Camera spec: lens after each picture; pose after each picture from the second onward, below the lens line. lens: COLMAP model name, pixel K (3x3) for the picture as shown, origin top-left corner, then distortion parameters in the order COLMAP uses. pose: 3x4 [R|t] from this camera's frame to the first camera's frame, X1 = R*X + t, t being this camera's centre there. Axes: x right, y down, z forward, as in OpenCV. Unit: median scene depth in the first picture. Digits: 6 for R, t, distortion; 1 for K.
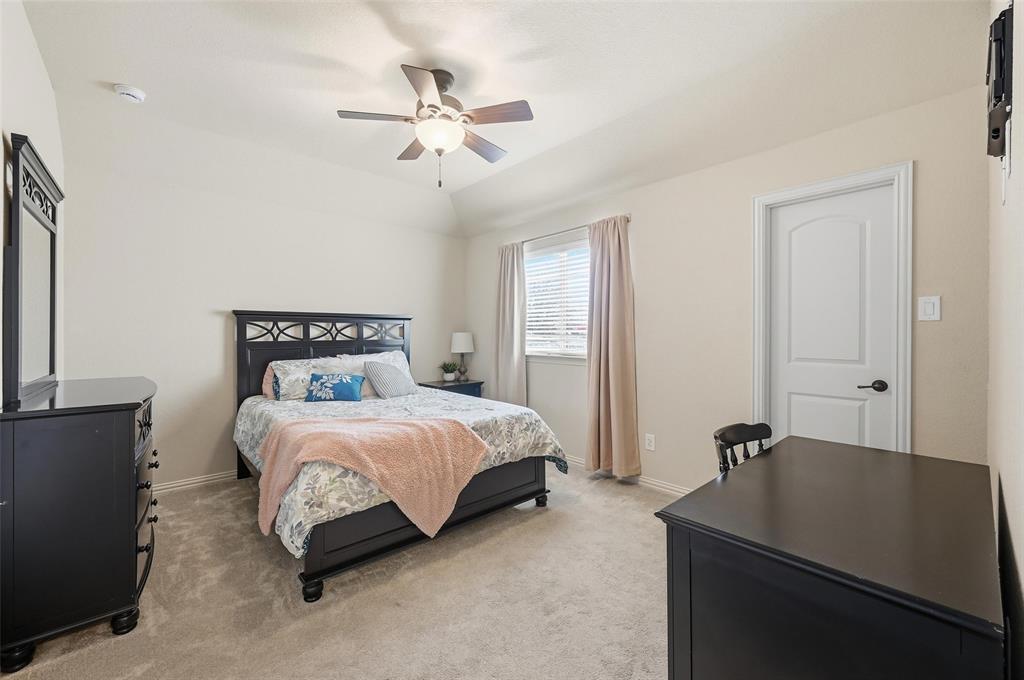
lens RADIAL K [[409.0, 0, 511.4], [0, 409.0, 335.2], [0, 0, 1]] dist [-0.000510, -0.000078]
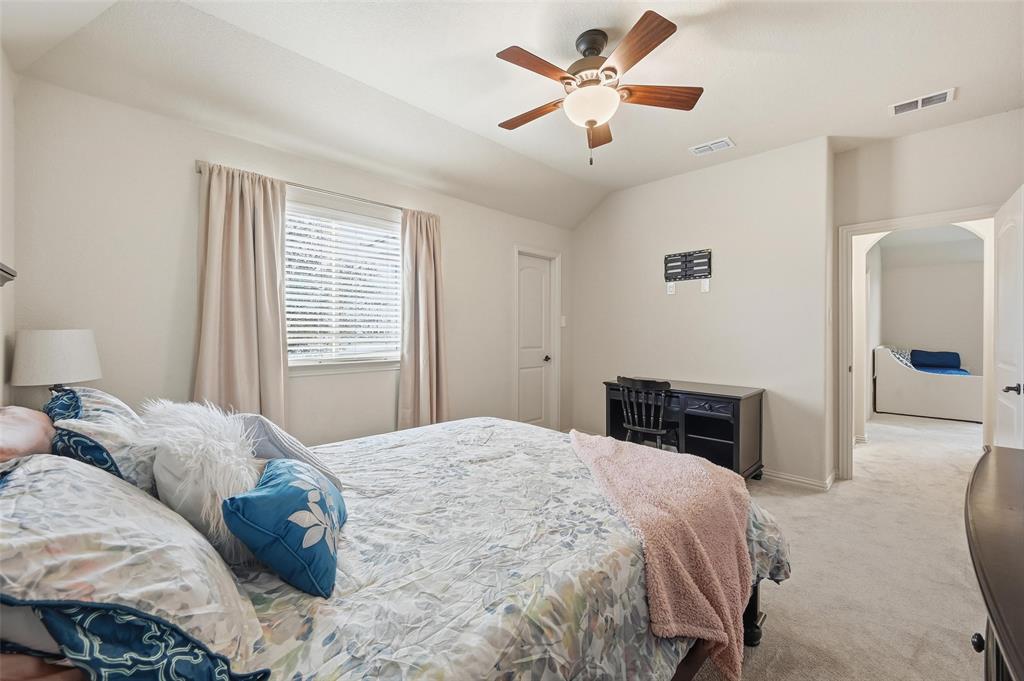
lens RADIAL K [[409.0, 0, 511.4], [0, 409.0, 335.7], [0, 0, 1]] dist [-0.000510, -0.000078]
pose [[-0.060238, -0.005184, 0.998171, -0.628613], [0.001636, 0.999985, 0.005292, -0.001955], [-0.998183, 0.001952, -0.060229, 0.721224]]
